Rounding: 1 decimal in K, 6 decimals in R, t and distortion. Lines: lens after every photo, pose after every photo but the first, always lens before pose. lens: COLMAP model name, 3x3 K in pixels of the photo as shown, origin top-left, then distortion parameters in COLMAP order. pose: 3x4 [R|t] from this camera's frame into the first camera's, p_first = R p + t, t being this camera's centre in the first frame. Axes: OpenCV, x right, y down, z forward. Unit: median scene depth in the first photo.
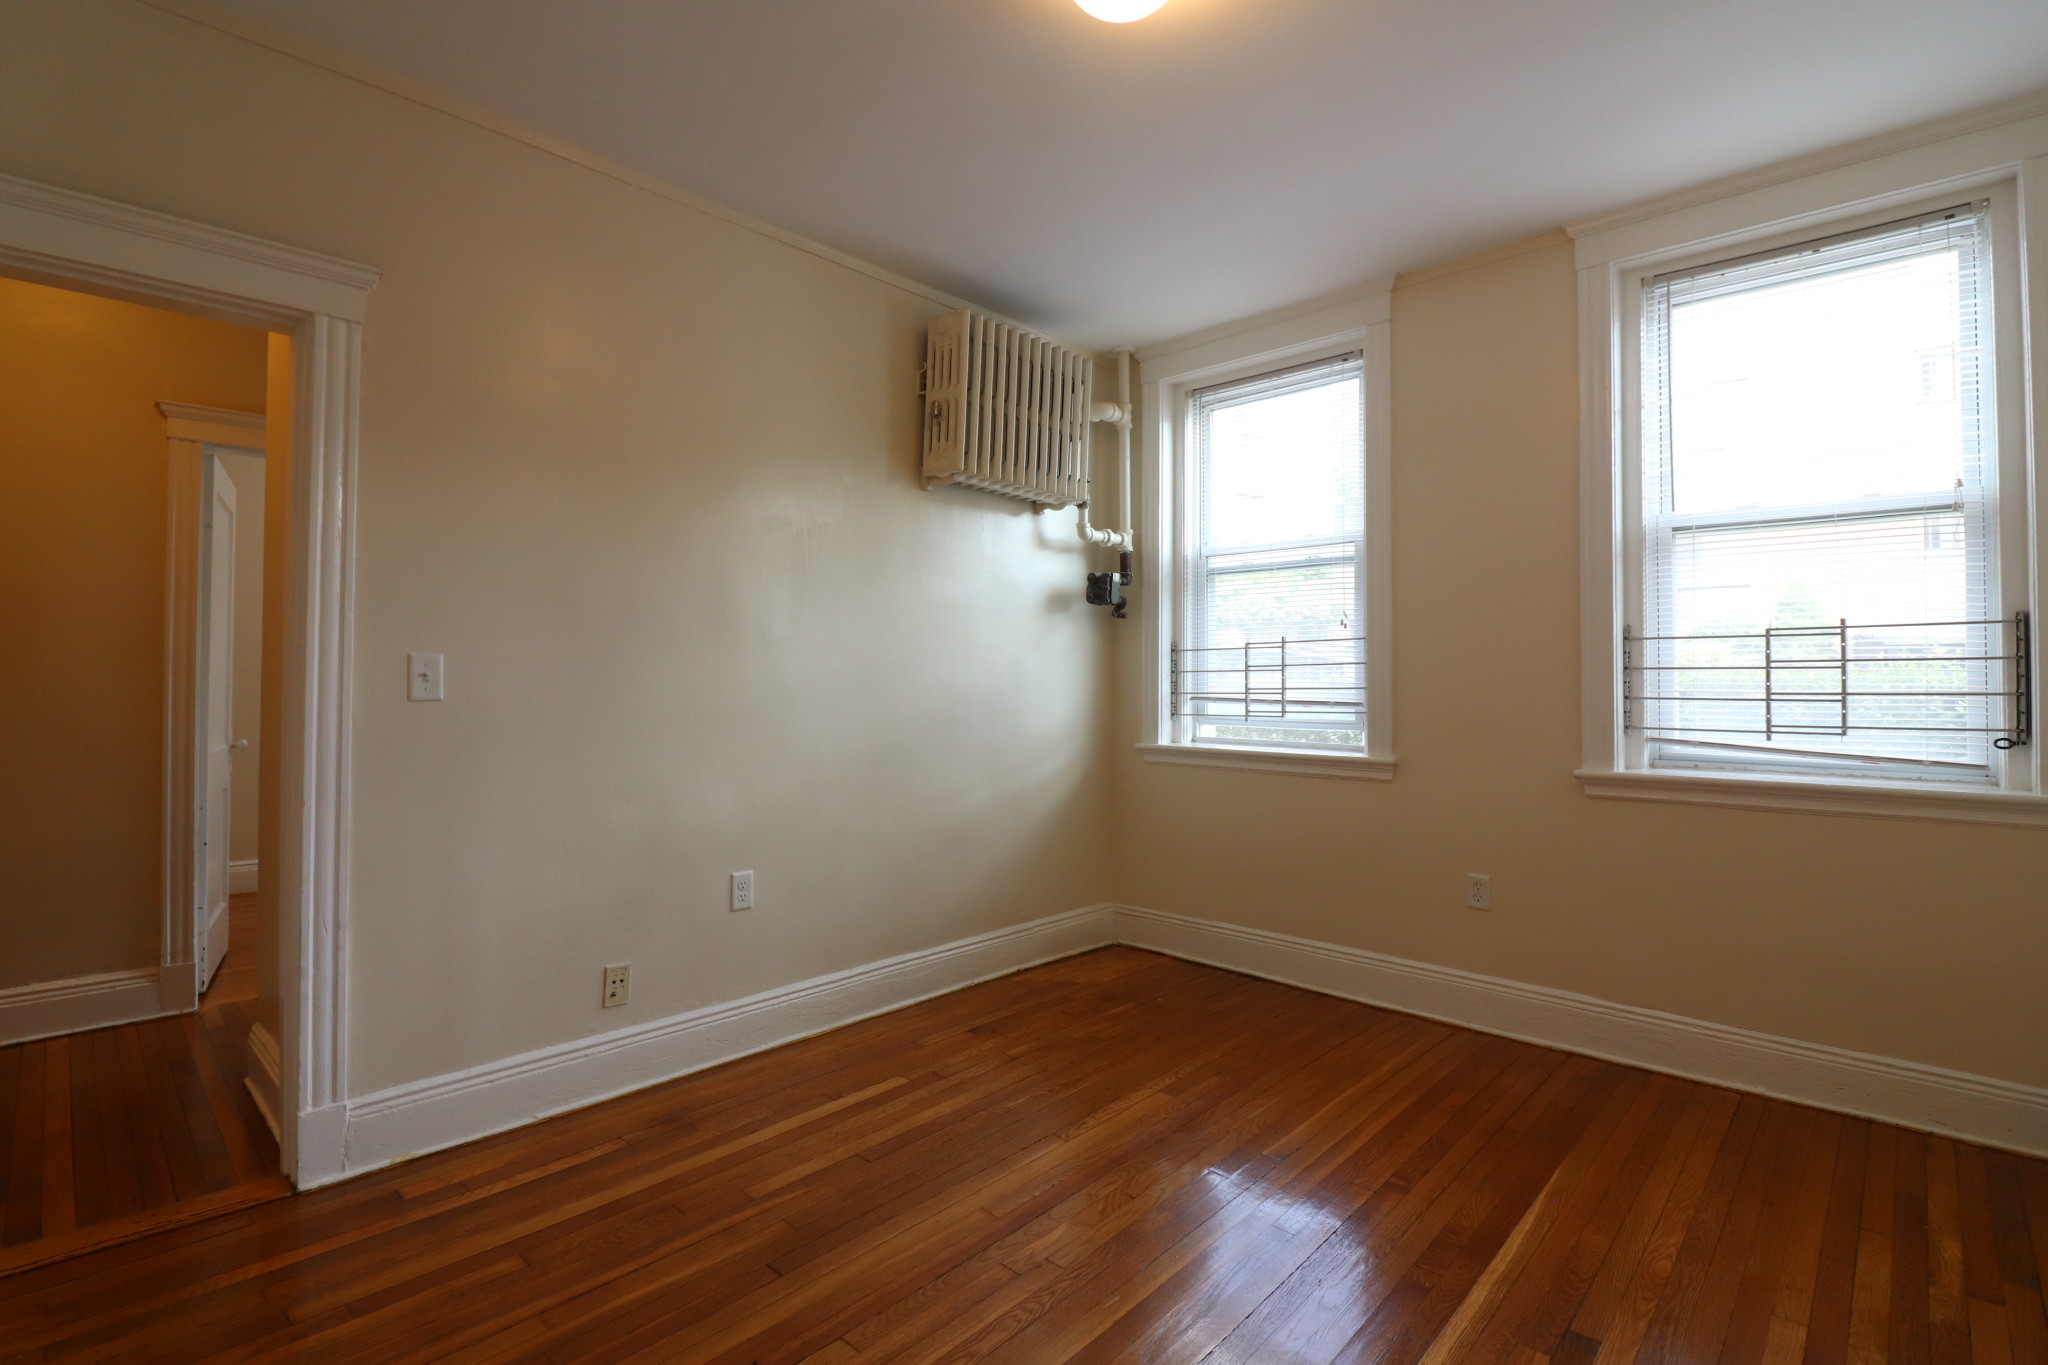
lens RADIAL K [[961.7, 0, 1015.1], [0, 961.7, 667.2], [0, 0, 1]] dist [-0.023467, -0.001492]
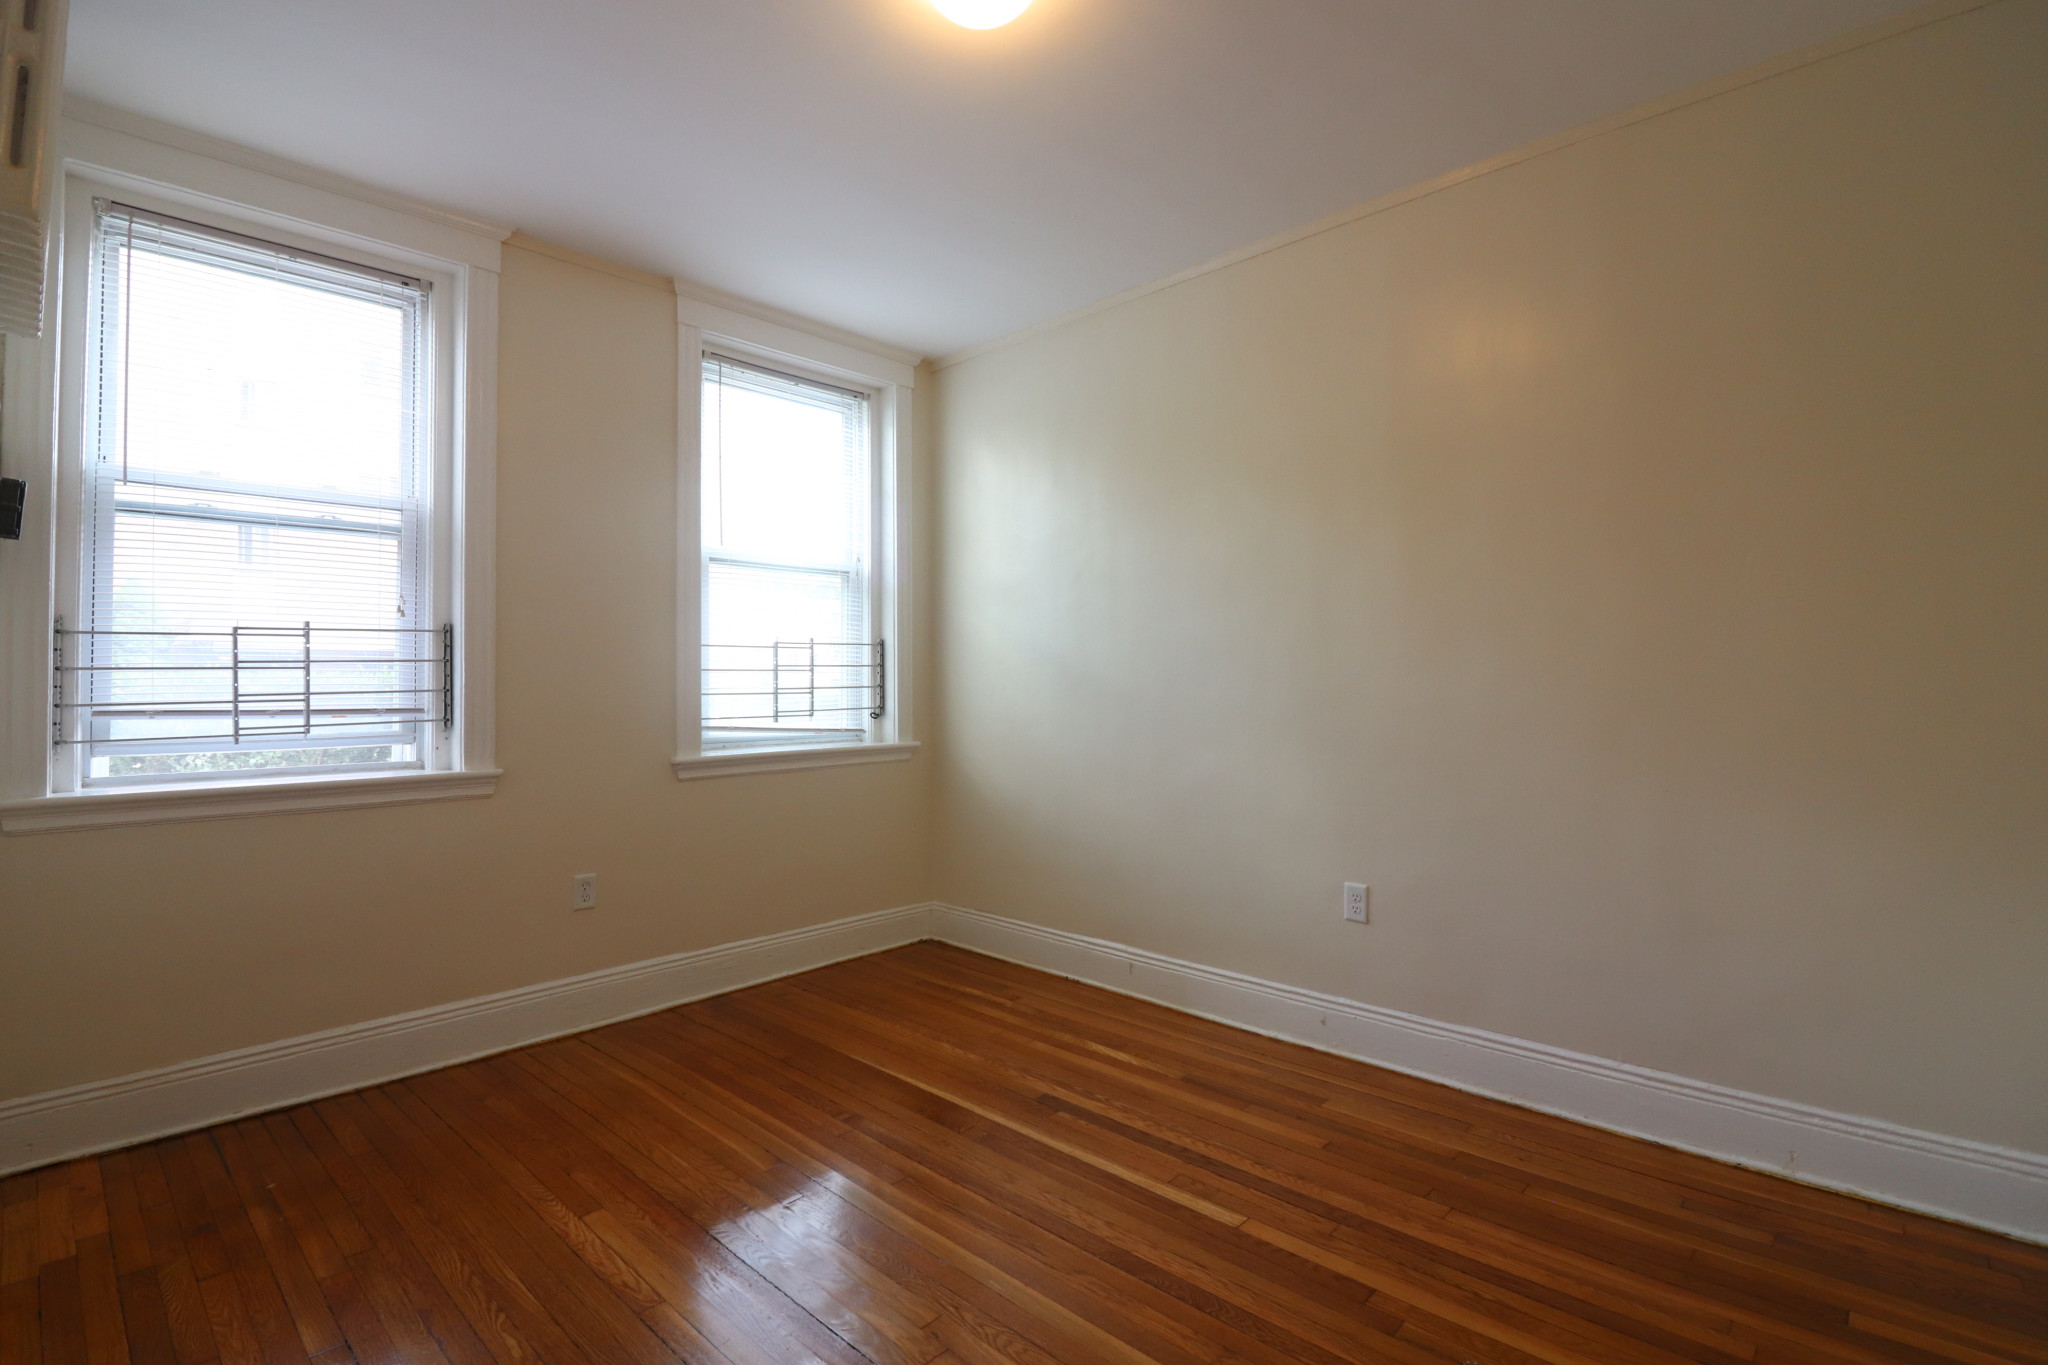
lens RADIAL K [[953.1, 0, 1026.3], [0, 953.1, 664.6], [0, 0, 1]] dist [-0.000249, -0.000584]
pose [[-0.009488, 0.012175, 0.999881, -0.592642], [-0.009359, 0.999881, -0.012263, 0.005634], [-0.999911, -0.009474, -0.009373, 0.622470]]
